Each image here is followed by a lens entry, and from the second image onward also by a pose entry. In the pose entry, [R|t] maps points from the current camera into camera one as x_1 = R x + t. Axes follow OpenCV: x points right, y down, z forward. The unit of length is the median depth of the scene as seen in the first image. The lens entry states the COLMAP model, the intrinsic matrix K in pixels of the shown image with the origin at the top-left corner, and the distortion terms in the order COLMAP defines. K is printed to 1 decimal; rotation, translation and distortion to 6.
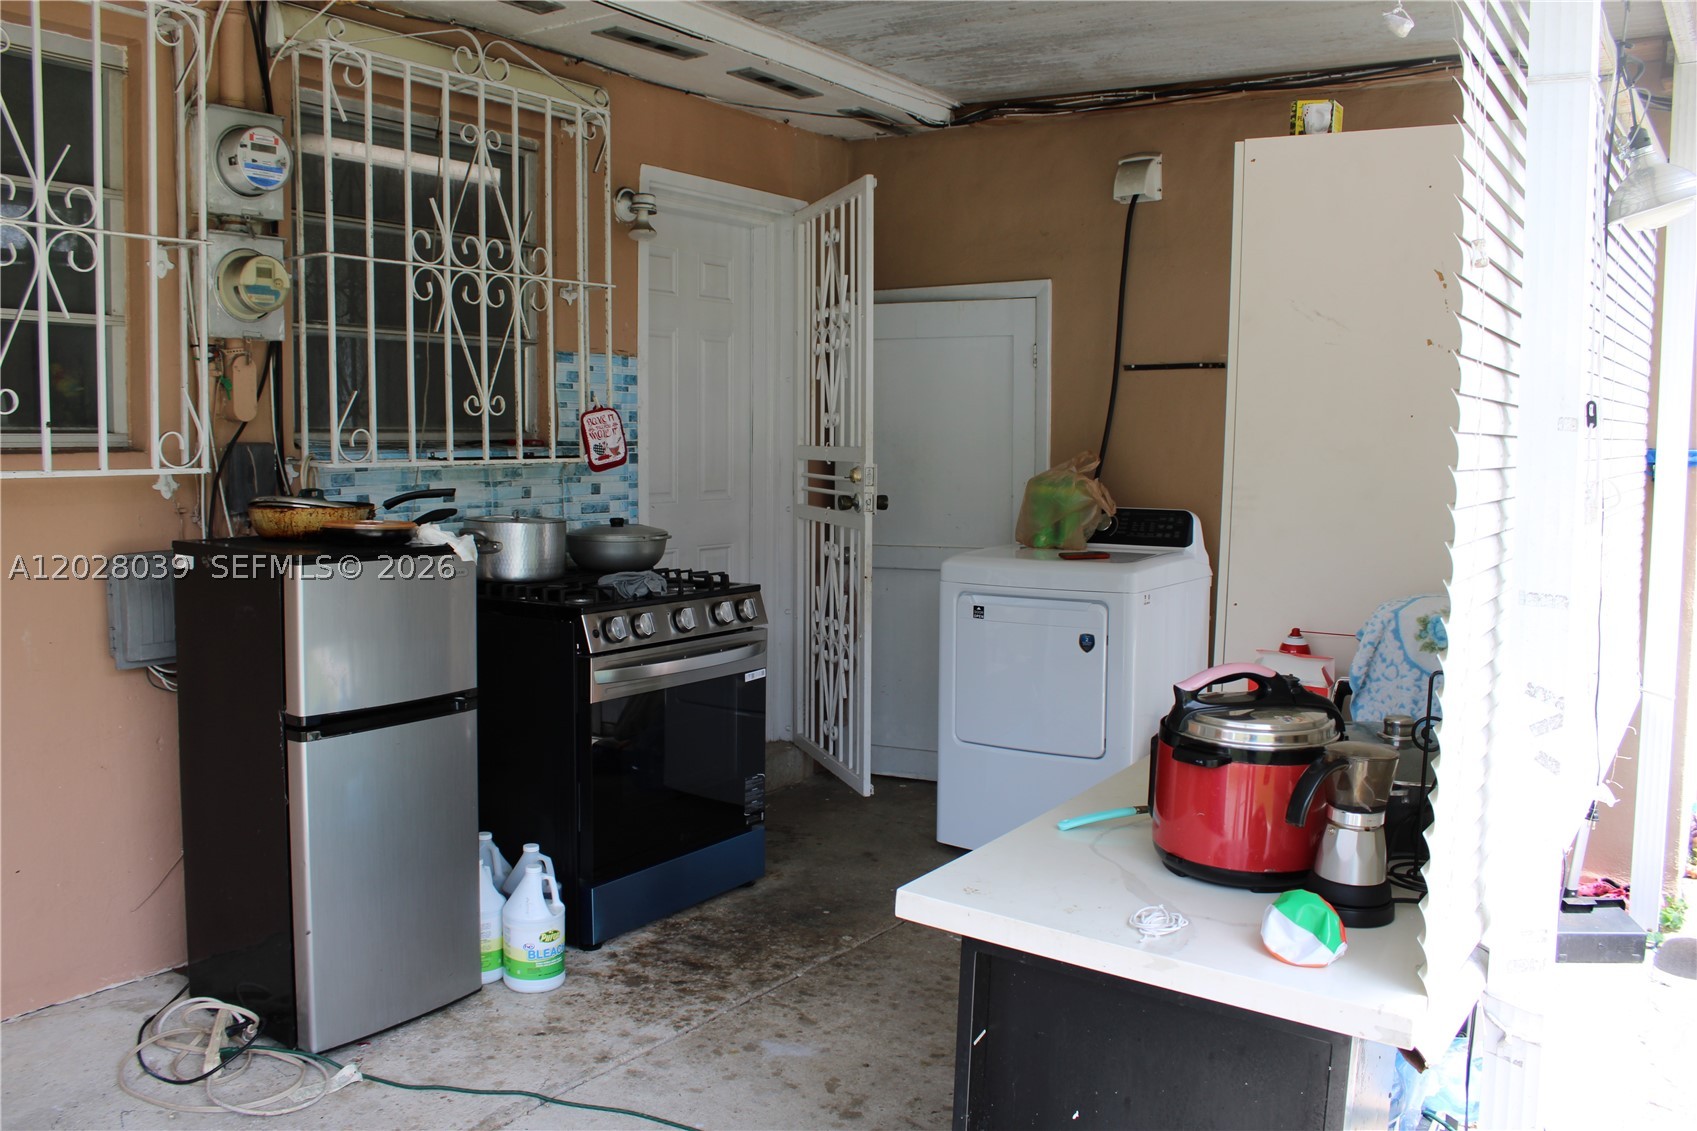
lens RADIAL K [[1398.6, 0, 834.7], [0, 1398.6, 561.6], [0, 0, 1]] dist [-0.137210, 0.095021]
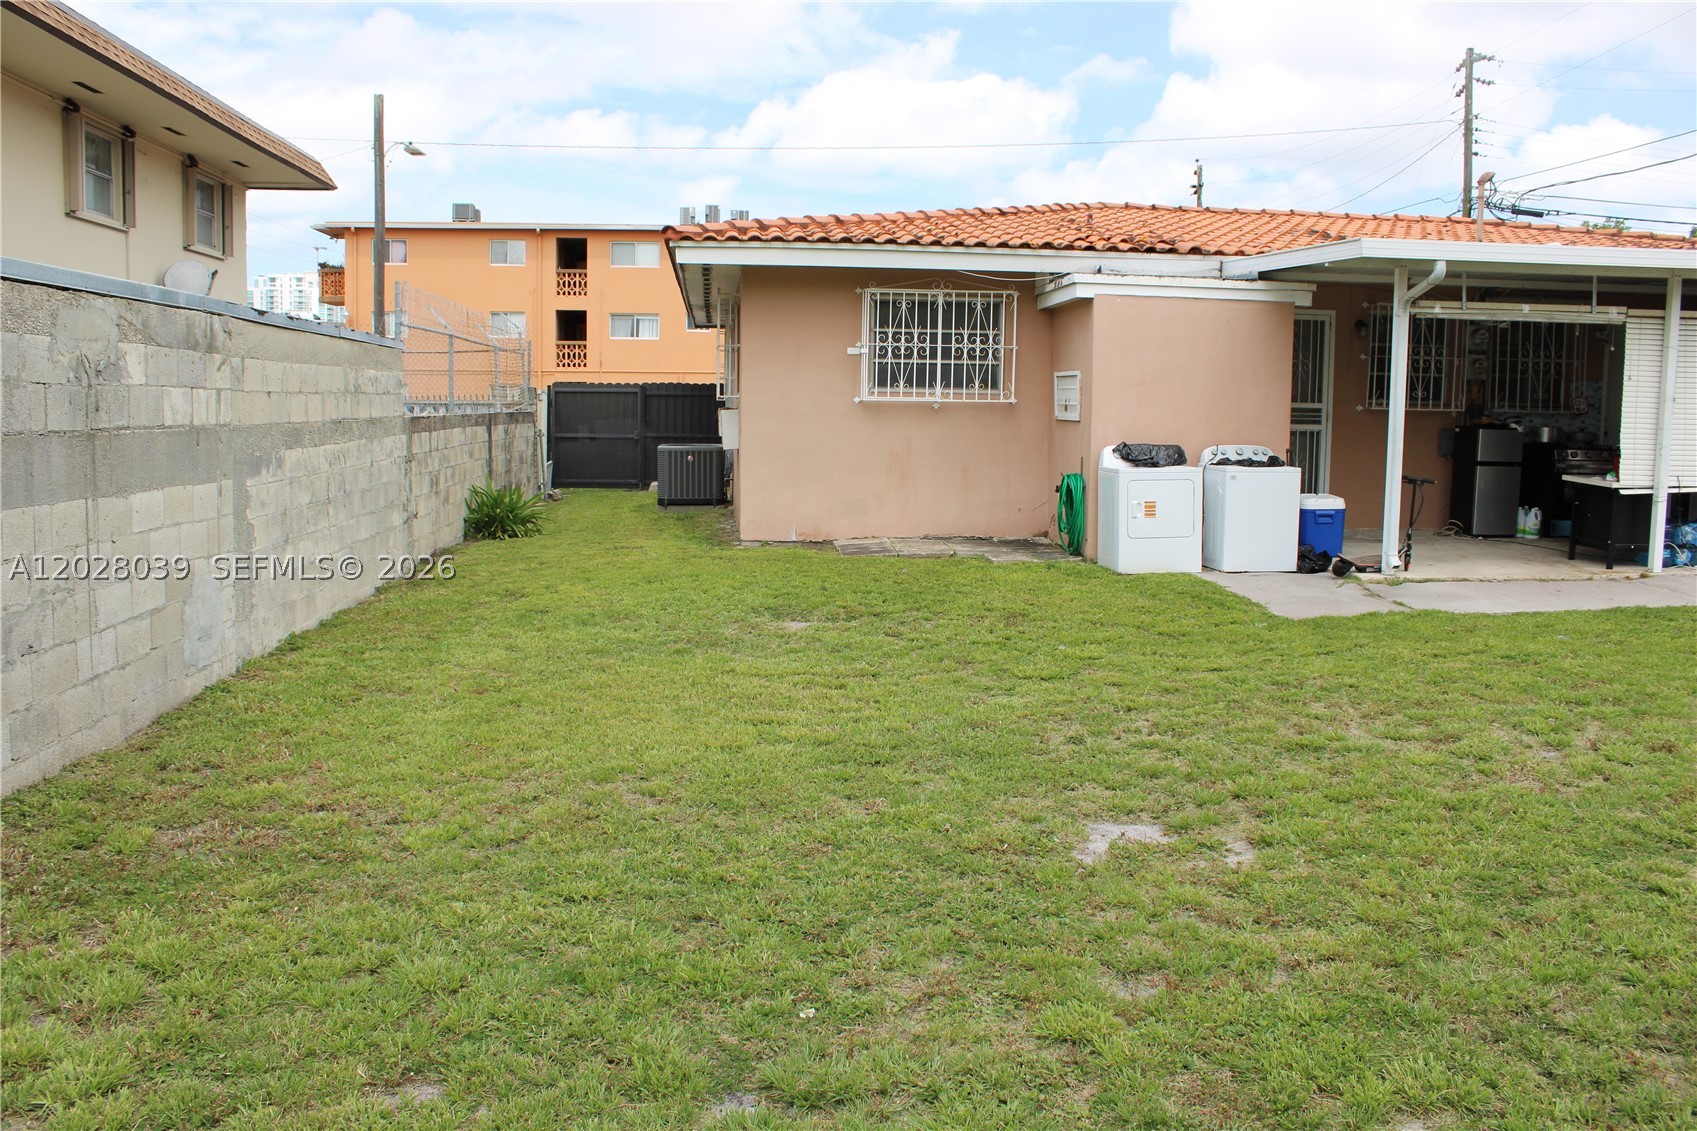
lens RADIAL K [[1398.6, 0, 844.7], [0, 1398.6, 558.7], [0, 0, 1]] dist [-0.137210, 0.095021]
pose [[0.645768, 0.089199, -0.758305, 1.540957], [-0.074886, 0.995764, 0.053358, 0.308253], [0.759852, 0.022329, 0.649712, -3.188057]]
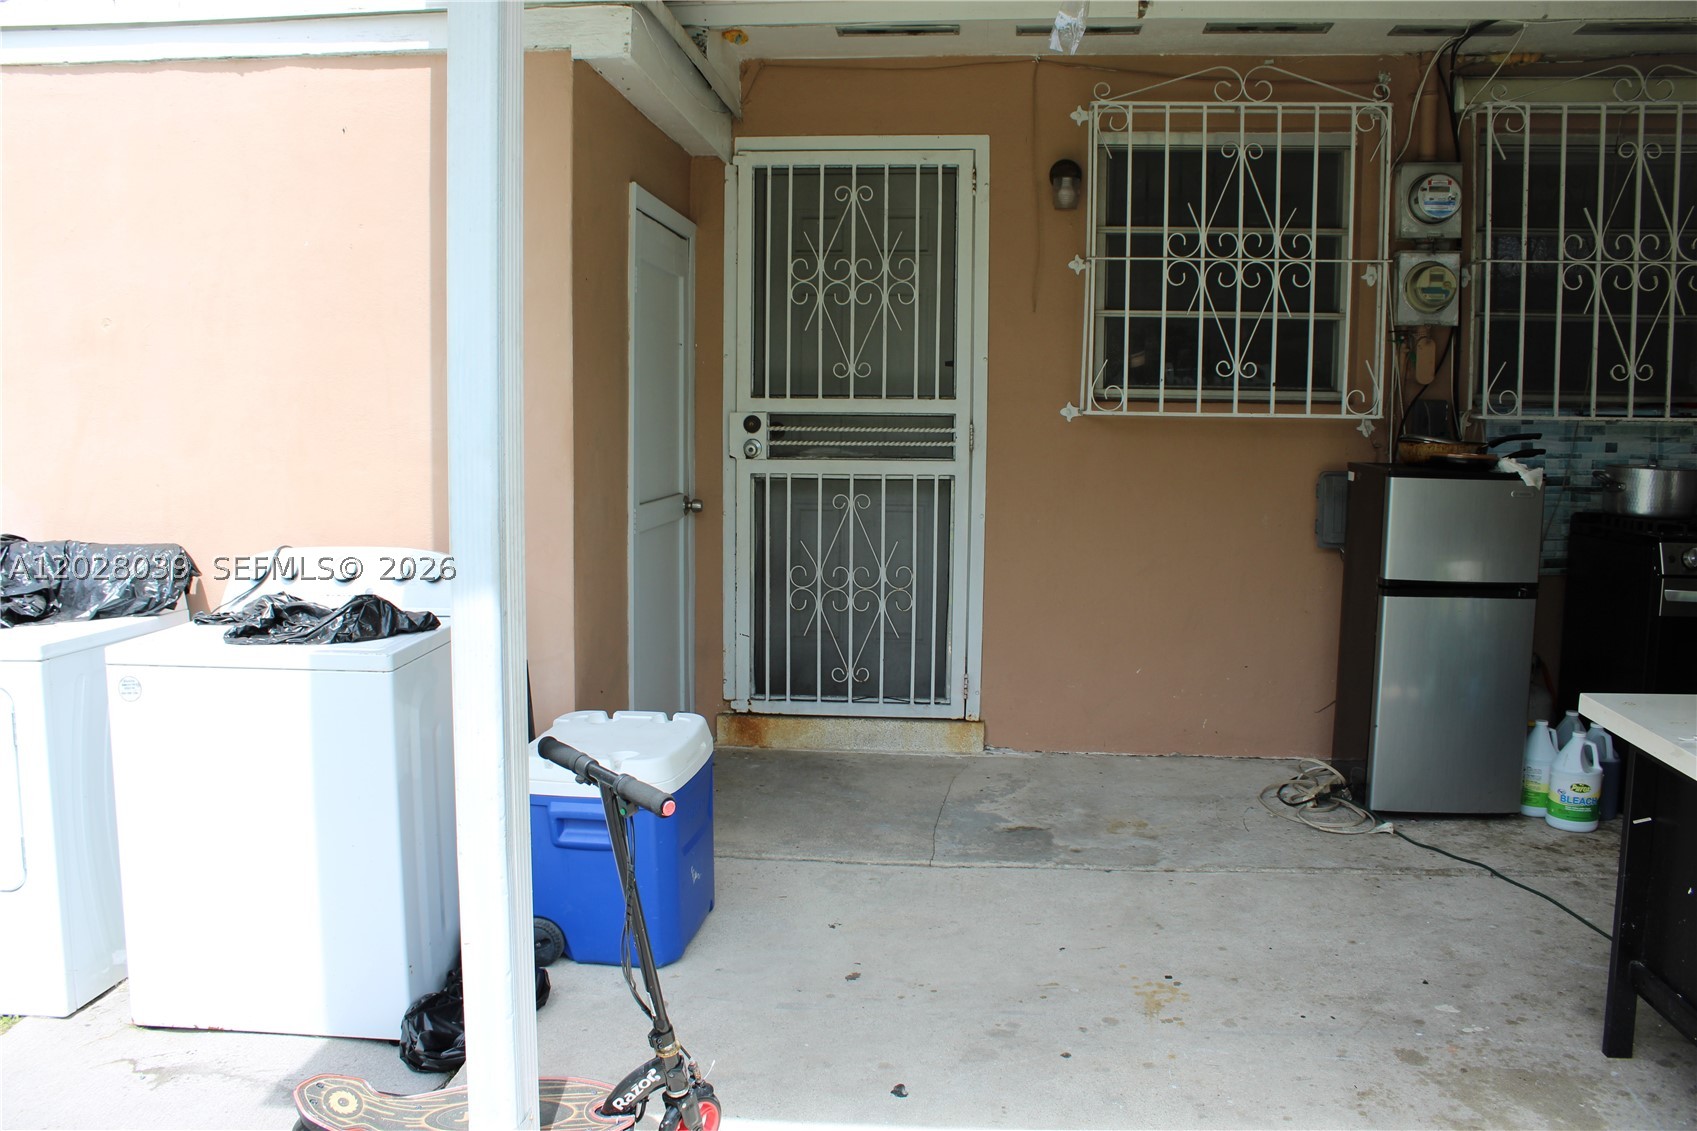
lens RADIAL K [[1398.6, 0, 840.6], [0, 1398.6, 559.9], [0, 0, 1]] dist [-0.137210, 0.095021]
pose [[0.499389, 0.089986, -0.861692, 0.502312], [-0.080249, 0.995120, 0.057412, 0.045465], [0.862653, 0.040479, 0.504174, -0.221878]]
